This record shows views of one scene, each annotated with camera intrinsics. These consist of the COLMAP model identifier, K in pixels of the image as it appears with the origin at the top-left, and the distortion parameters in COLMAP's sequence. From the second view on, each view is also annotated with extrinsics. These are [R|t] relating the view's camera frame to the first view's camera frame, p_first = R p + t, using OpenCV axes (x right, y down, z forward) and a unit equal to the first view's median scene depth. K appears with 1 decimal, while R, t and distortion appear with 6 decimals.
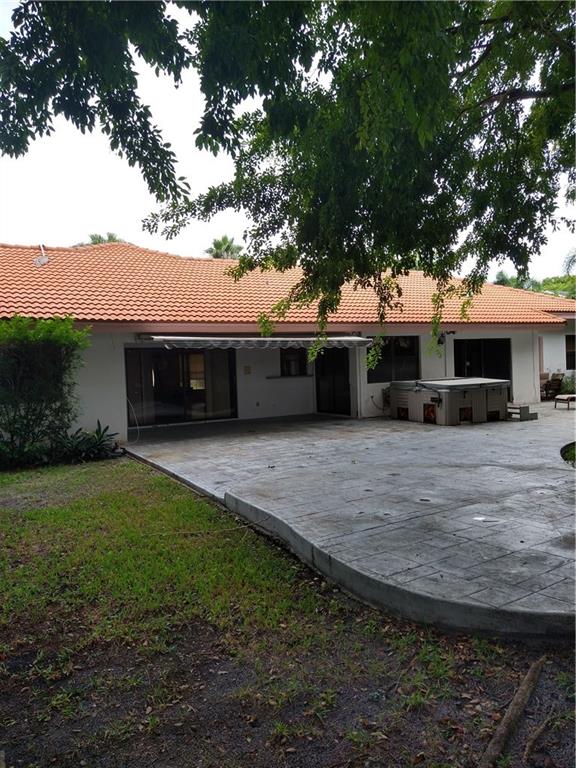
lens RADIAL K [[585.8, 0, 287.5], [0, 585.8, 381.5], [0, 0, 1]] dist [0.136413, -0.172297]
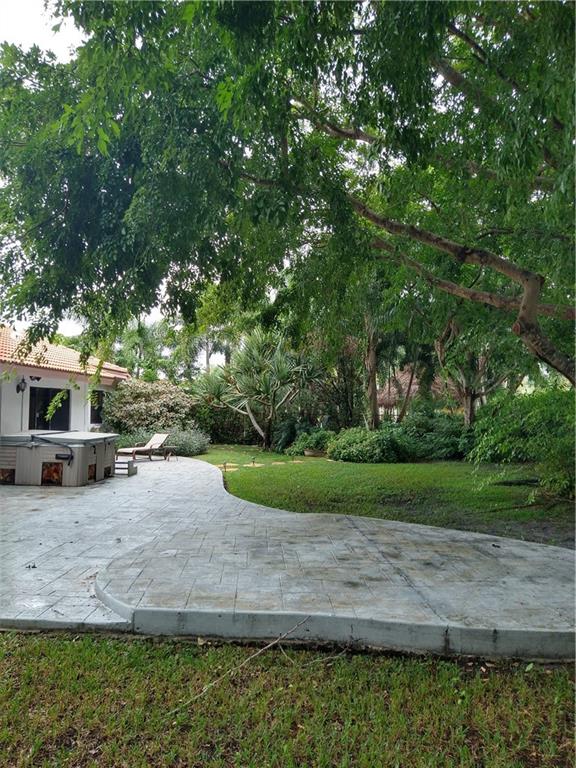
lens RADIAL K [[585.8, 0, 287.5], [0, 585.8, 381.5], [0, 0, 1]] dist [0.136413, -0.172297]
pose [[0.525120, 0.076929, 0.847544, -0.307684], [0.004085, 0.995667, -0.092905, 0.003948], [-0.851018, 0.052249, 0.522530, 0.275317]]
